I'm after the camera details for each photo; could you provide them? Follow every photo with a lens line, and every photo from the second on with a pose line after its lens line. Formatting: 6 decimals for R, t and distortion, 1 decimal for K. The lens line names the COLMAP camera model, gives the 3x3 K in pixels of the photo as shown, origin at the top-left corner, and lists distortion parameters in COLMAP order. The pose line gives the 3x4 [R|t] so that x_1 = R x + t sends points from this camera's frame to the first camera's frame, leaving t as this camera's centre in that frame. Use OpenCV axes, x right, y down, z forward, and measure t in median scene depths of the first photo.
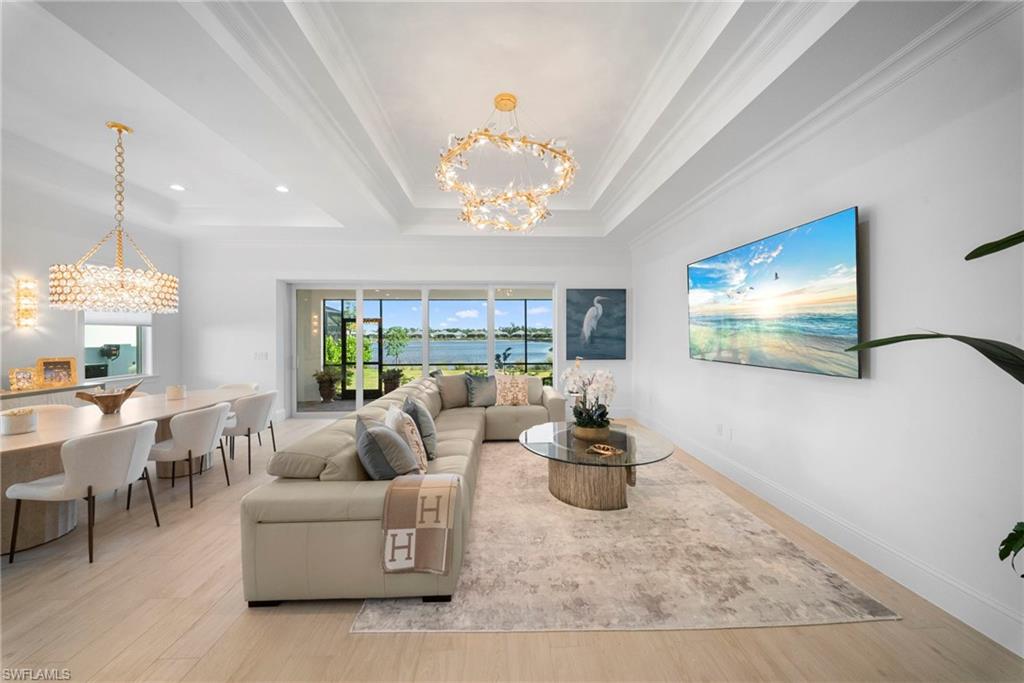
lens RADIAL K [[358.0, 0, 512.2], [0, 358.0, 334.4], [0, 0, 1]] dist [0.010688, -0.007455]
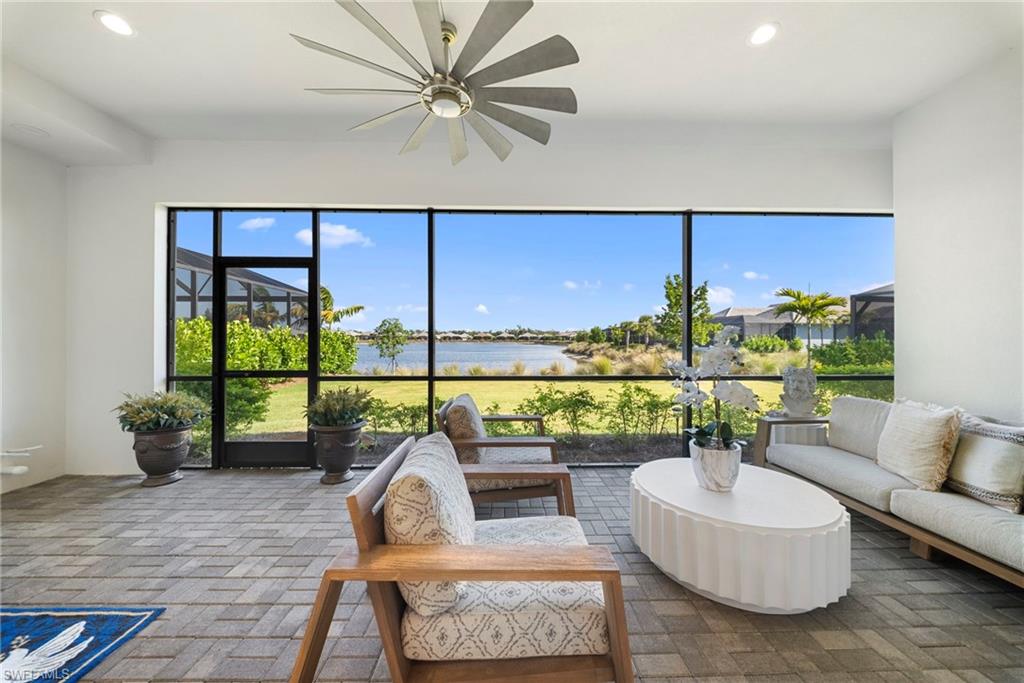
lens RADIAL K [[358.0, 0, 512.2], [0, 358.0, 334.4], [0, 0, 1]] dist [0.010688, -0.007455]
pose [[0.999875, 0.003478, -0.015404, -0.335601], [-0.003595, 0.999965, -0.007617, 0.090152], [0.015377, 0.007672, 0.999852, 1.405048]]
